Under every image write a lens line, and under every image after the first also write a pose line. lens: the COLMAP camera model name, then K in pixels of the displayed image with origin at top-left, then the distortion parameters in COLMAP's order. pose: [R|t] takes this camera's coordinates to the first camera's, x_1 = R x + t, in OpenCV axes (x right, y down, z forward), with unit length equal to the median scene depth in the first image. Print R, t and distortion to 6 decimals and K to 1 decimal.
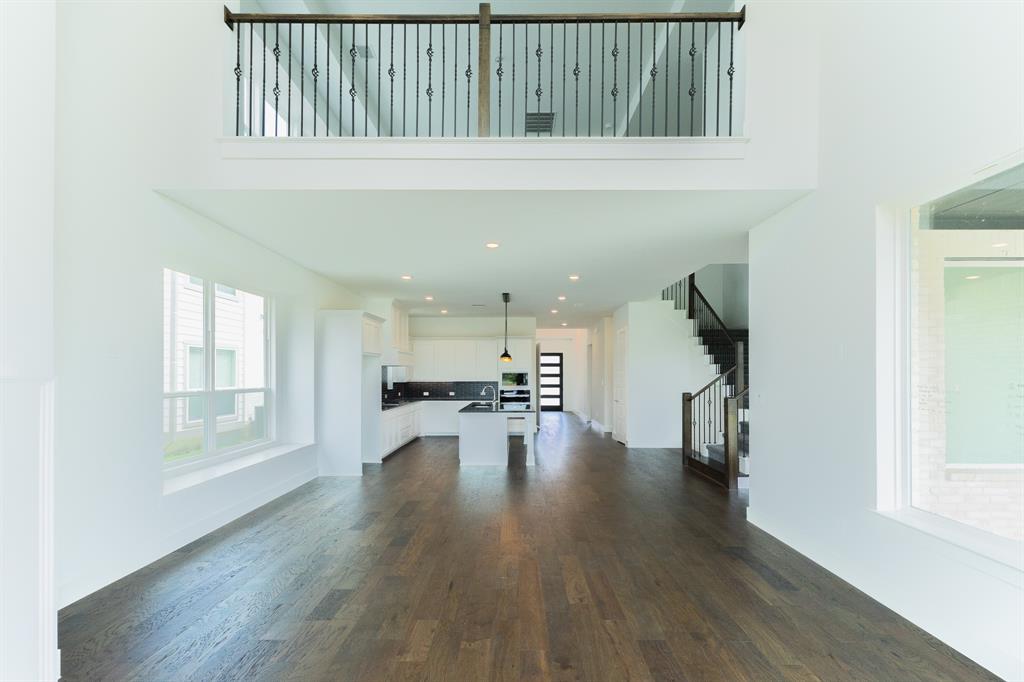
lens RADIAL K [[432.6, 0, 514.0], [0, 432.6, 371.8], [0, 0, 1]] dist [0.008929, -0.000162]
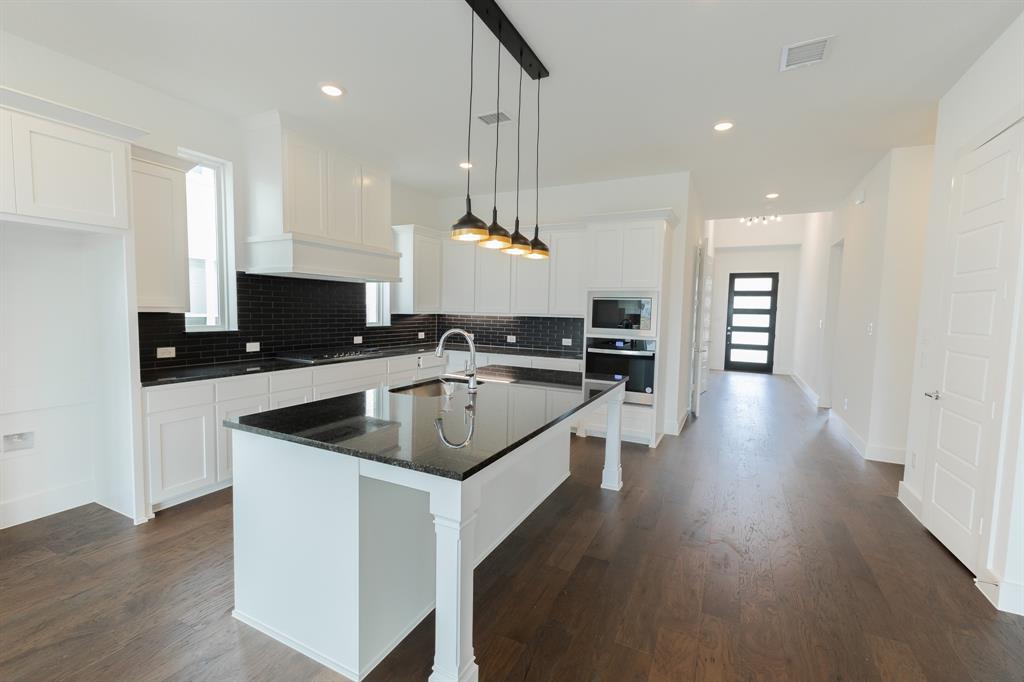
lens RADIAL K [[440.7, 0, 514.4], [0, 440.7, 341.5], [0, 0, 1]] dist [0.013664, 0.000105]
pose [[0.898385, 0.050143, -0.436336, 0.146870], [-0.016454, 0.996607, 0.080650, 0.014944], [0.438900, -0.065275, 0.896162, 0.795004]]
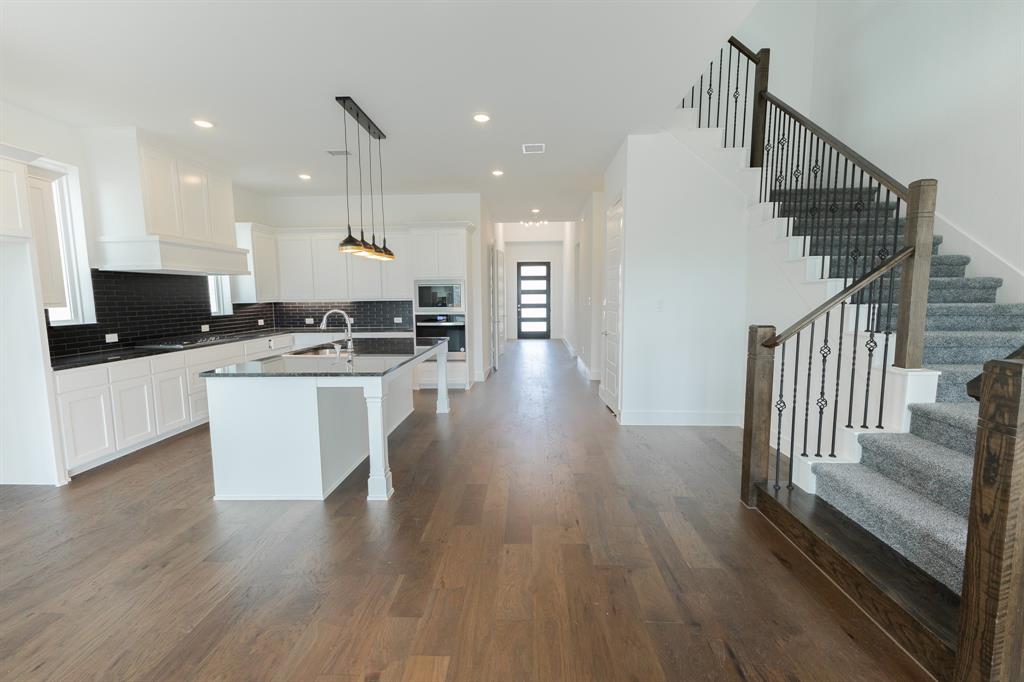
lens RADIAL K [[438.9, 0, 510.3], [0, 438.9, 341.2], [0, 0, 1]] dist [-0.010181, -0.000046]
pose [[0.999258, -0.006631, -0.037946, 0.177764], [0.010934, 0.993380, 0.114353, 0.014442], [0.036936, -0.114683, 0.992715, 0.565118]]
